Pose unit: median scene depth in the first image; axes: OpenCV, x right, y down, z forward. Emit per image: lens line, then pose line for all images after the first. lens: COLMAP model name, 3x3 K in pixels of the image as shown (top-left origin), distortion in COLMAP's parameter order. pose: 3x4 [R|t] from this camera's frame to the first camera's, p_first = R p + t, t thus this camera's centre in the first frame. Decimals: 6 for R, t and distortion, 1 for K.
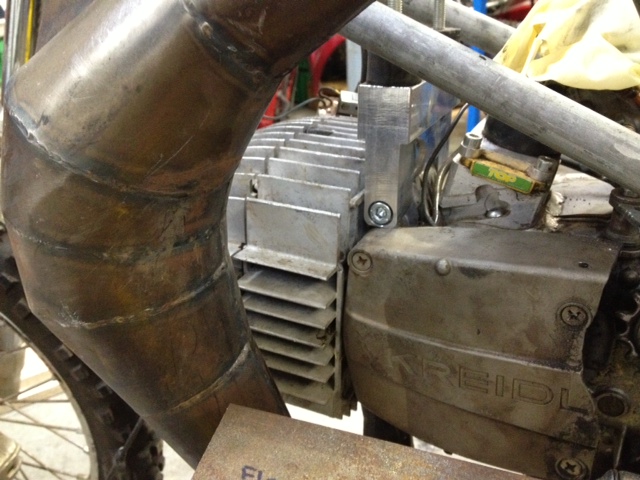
lens RADIAL K [[624.1, 0, 320.4], [0, 624.1, 224.9], [0, 0, 1]] dist [0.083387, -0.167121]
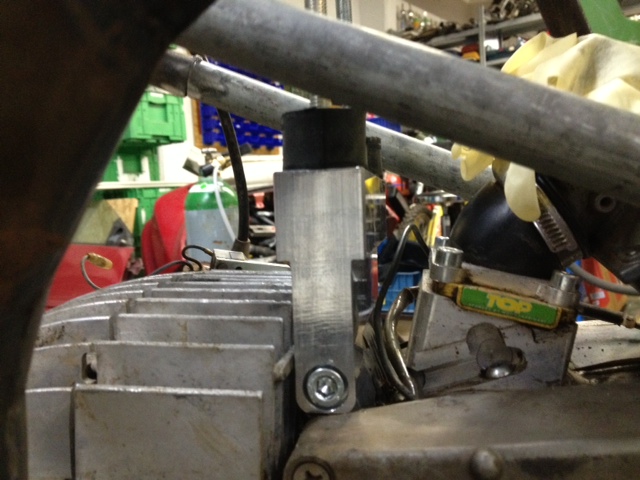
lens RADIAL K [[624.1, 0, 320.4], [0, 624.1, 224.9], [0, 0, 1]] dist [0.083387, -0.167121]
pose [[0.965862, -0.035813, 0.256568, -0.050519], [0.122818, 0.935321, -0.331798, 0.032413], [-0.228091, 0.351982, 0.907790, 0.426747]]
